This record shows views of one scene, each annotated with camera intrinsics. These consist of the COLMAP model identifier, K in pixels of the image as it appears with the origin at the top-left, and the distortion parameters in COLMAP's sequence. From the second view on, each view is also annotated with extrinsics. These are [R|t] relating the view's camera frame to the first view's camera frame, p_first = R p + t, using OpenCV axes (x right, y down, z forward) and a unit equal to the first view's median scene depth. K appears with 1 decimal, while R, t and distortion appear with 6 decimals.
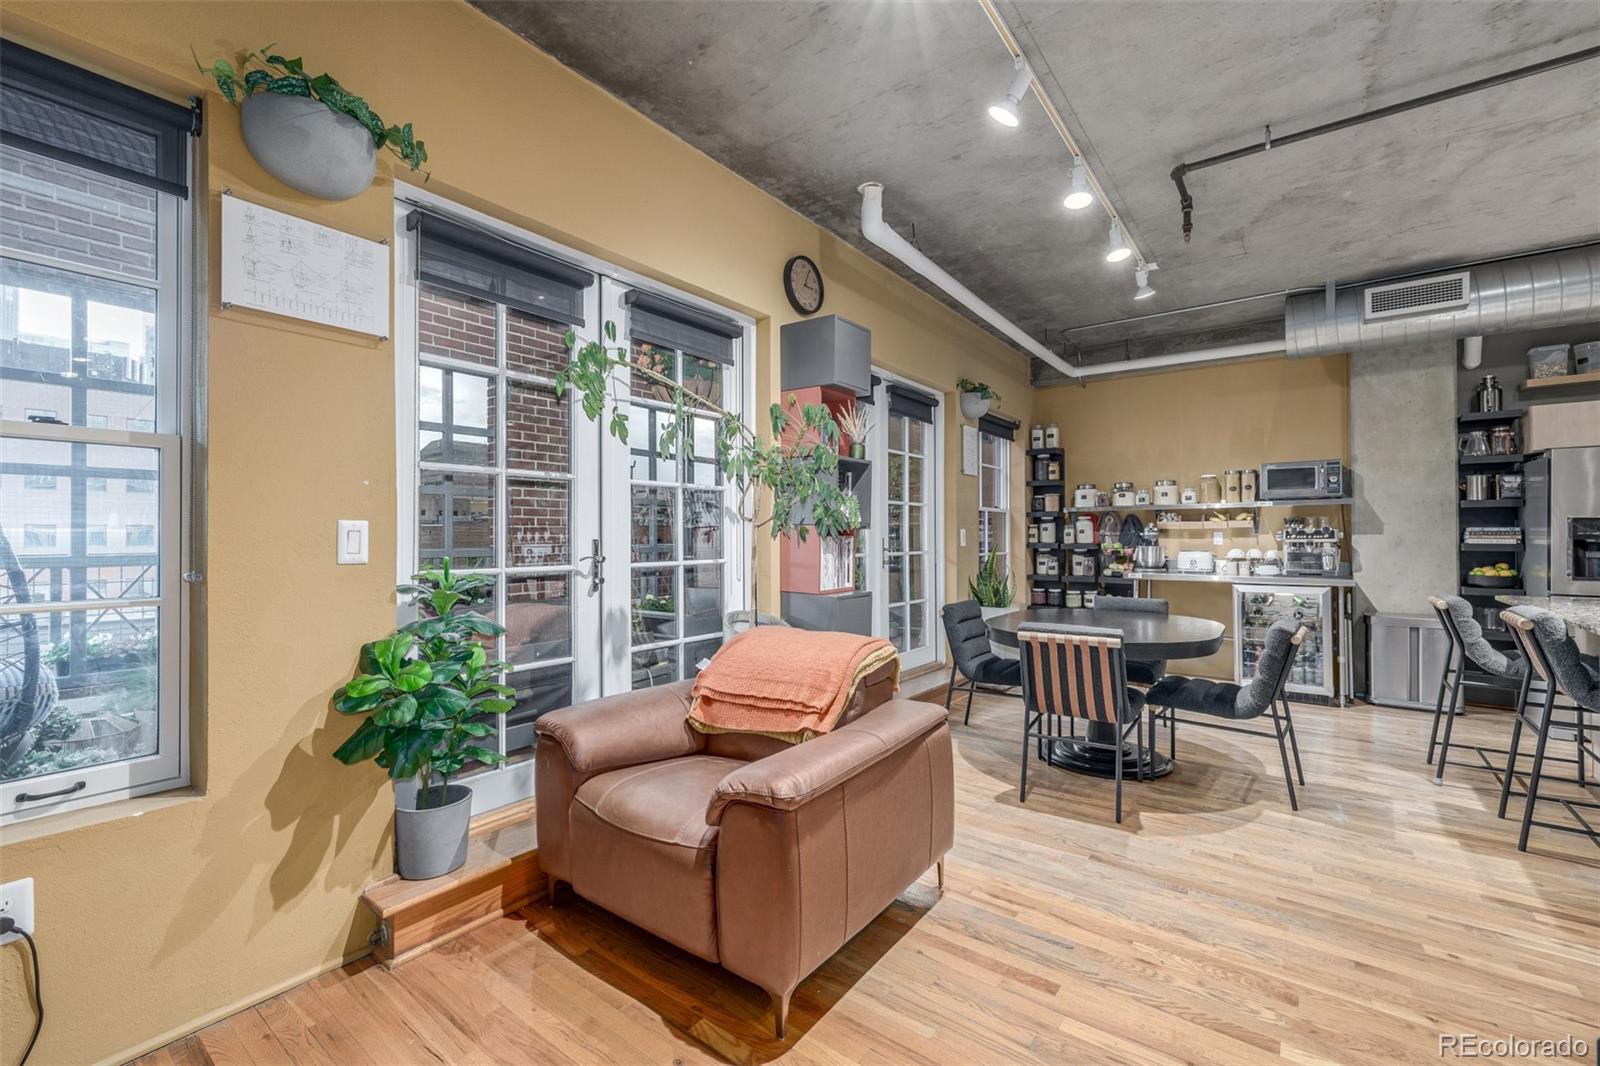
lens RADIAL K [[674.6, 0, 807.2], [0, 674.6, 531.2], [0, 0, 1]] dist [-0.000291, 0.000335]
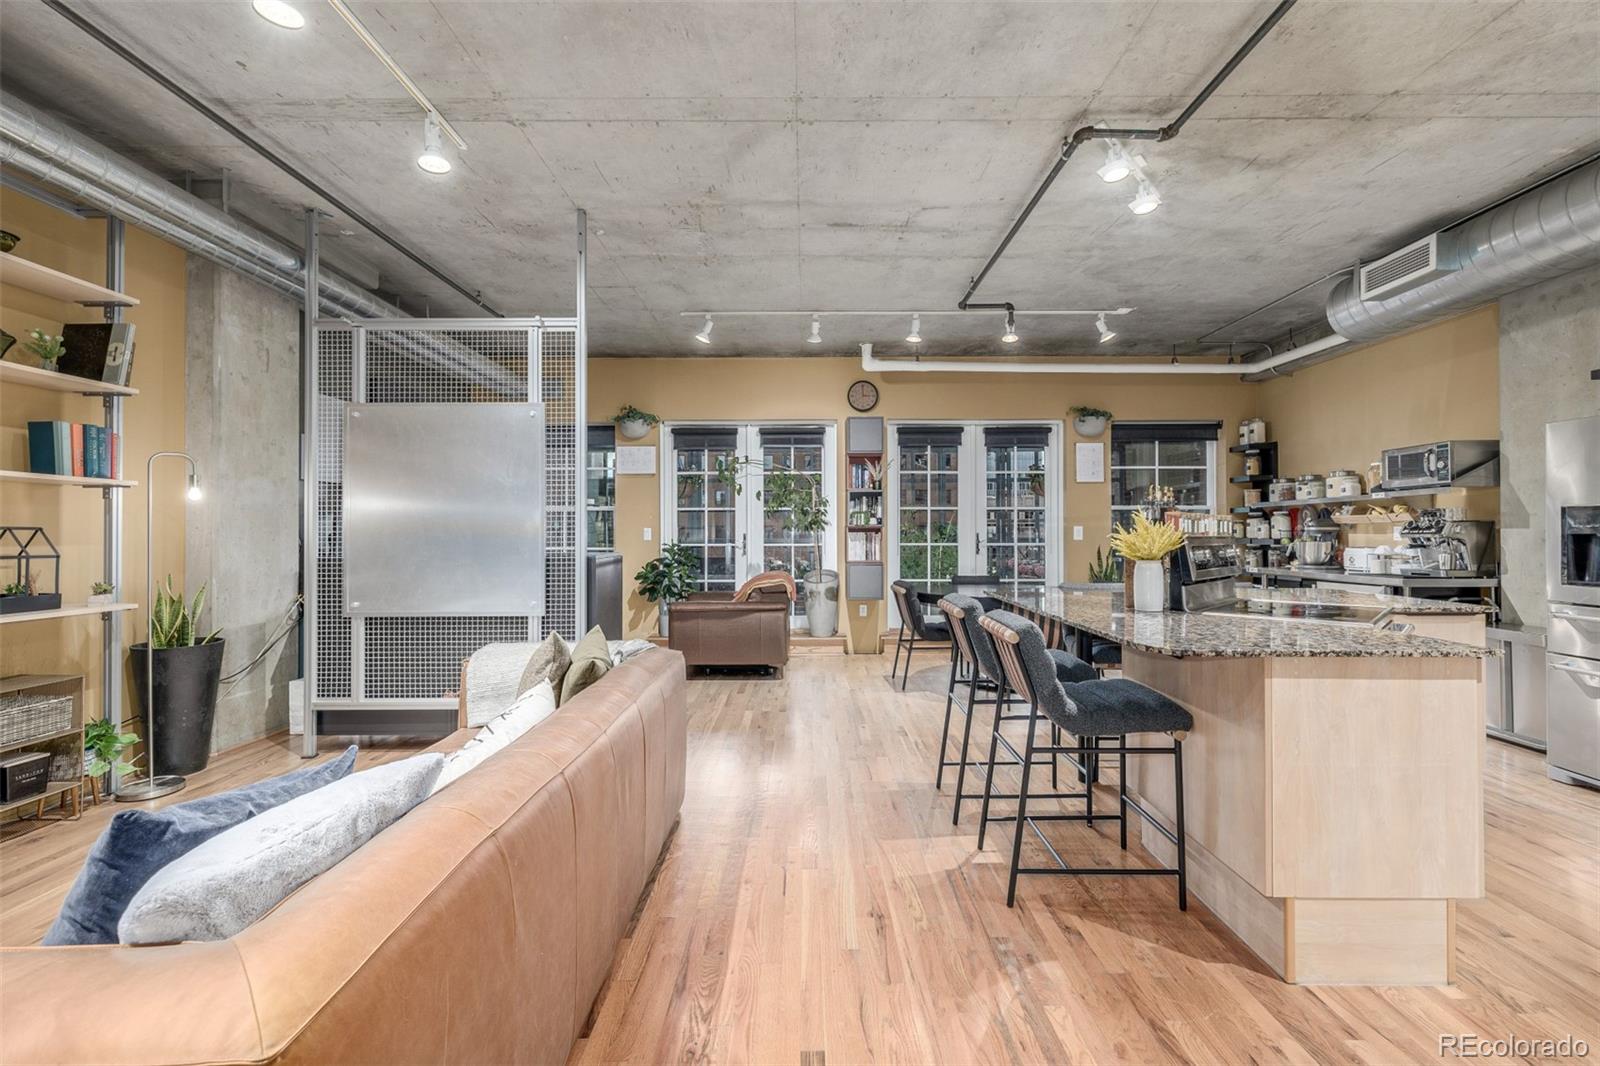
lens RADIAL K [[674.6, 0, 804.7], [0, 674.6, 528.0], [0, 0, 1]] dist [-0.000291, 0.000335]
pose [[0.597956, -0.007322, -0.801495, 1.034377], [0.007793, 0.999964, -0.003321, 0.000365], [0.801491, -0.004260, 0.597992, -0.175975]]
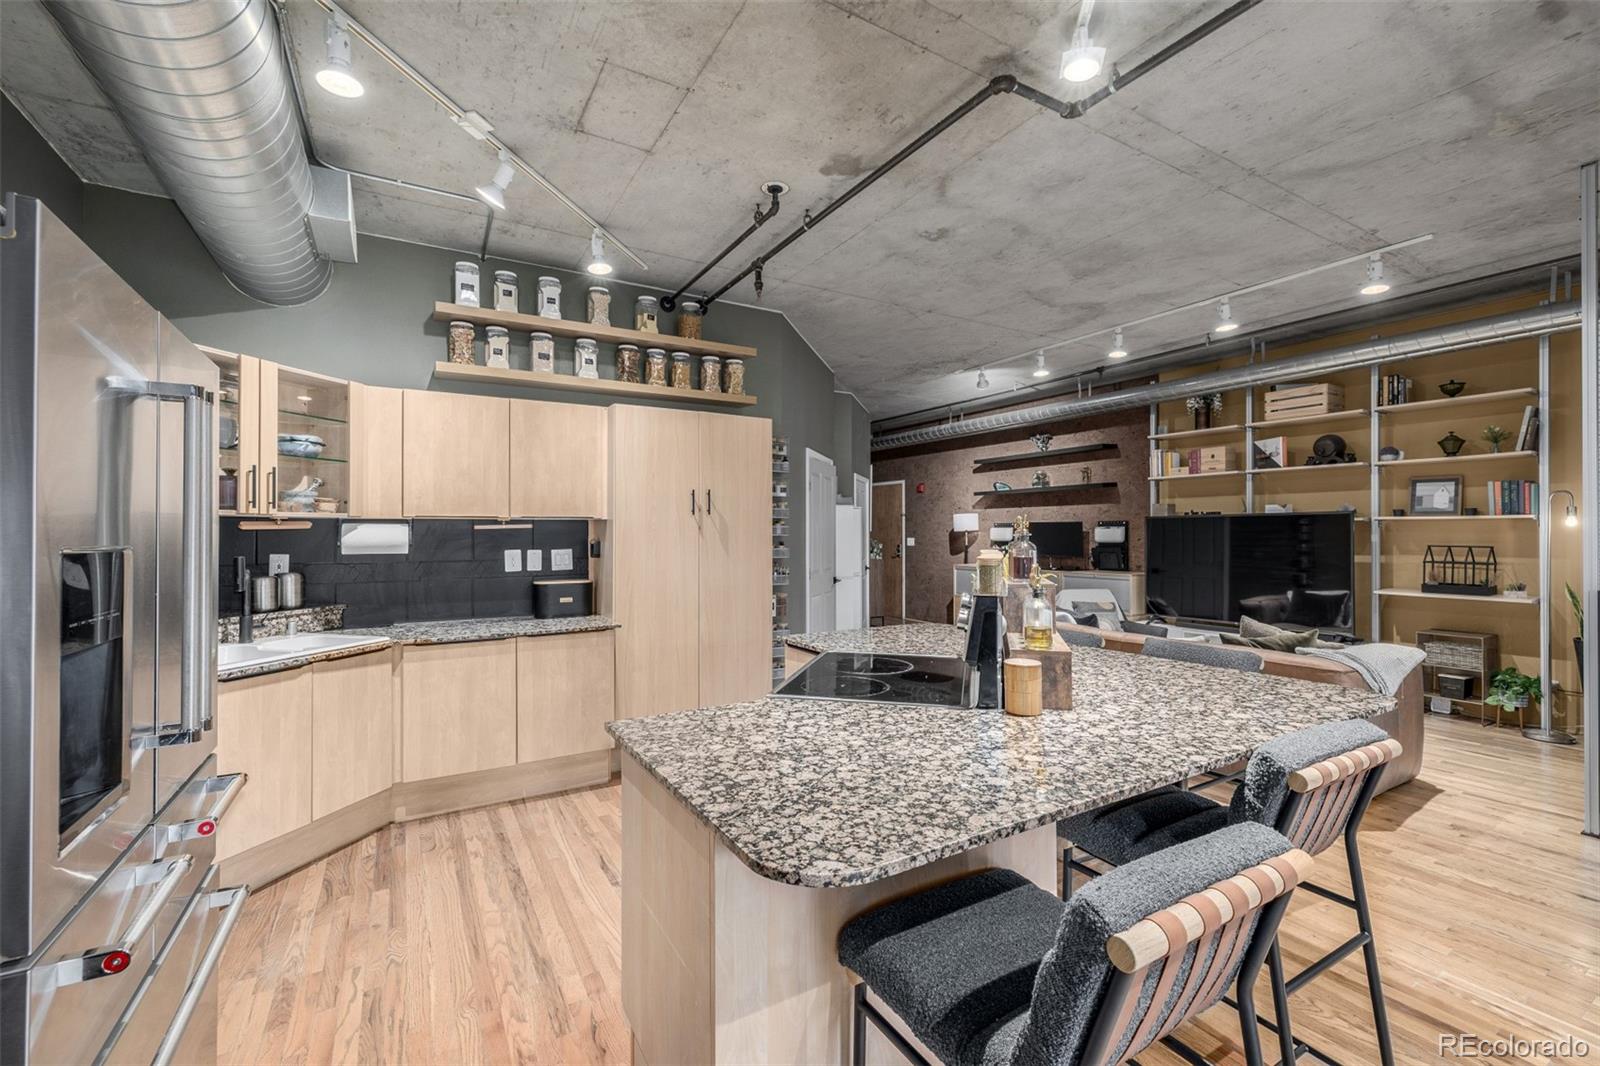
lens RADIAL K [[674.6, 0, 801.6], [0, 674.6, 529.2], [0, 0, 1]] dist [-0.000291, 0.000335]
pose [[-0.923093, 0.006726, 0.384519, 0.702986], [0.001947, 0.999916, -0.012815, -0.022170], [-0.384573, -0.011081, -0.923028, 0.924820]]
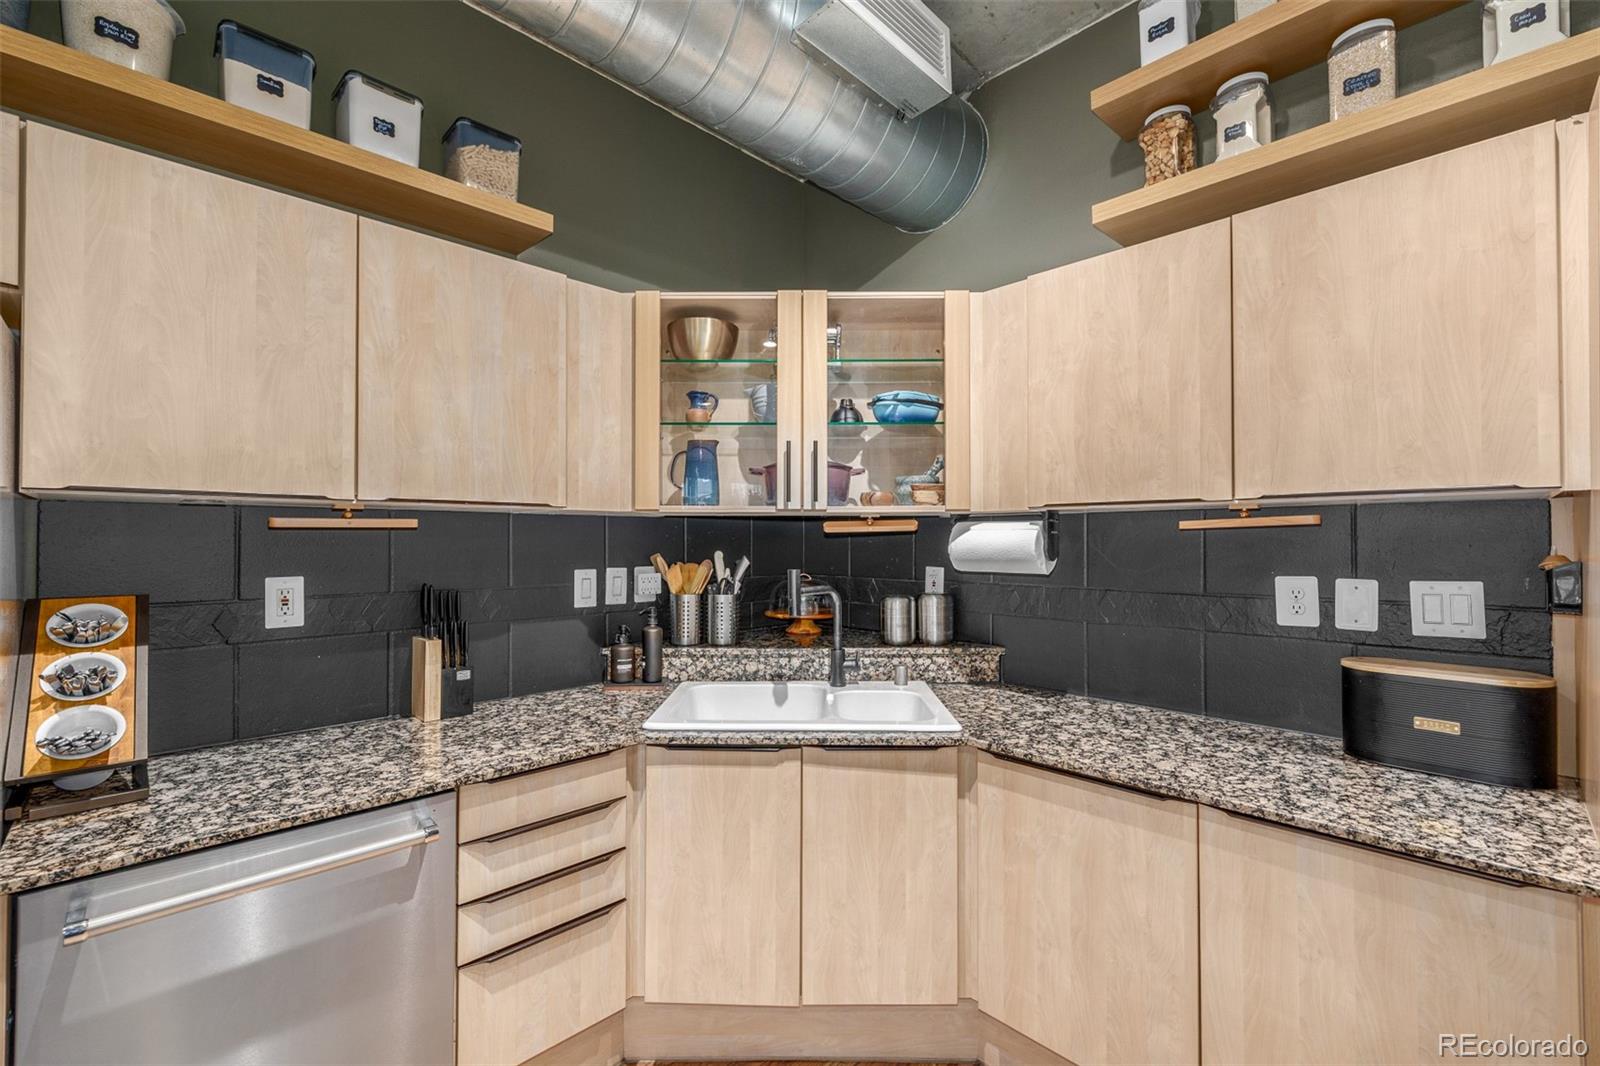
lens RADIAL K [[674.6, 0, 805.9], [0, 674.6, 534.9], [0, 0, 1]] dist [-0.000291, 0.000335]
pose [[0.144975, 0.012653, 0.989354, 0.955406], [-0.009062, 0.999893, -0.011460, -0.023611], [-0.989394, -0.007305, 0.145074, 0.504467]]
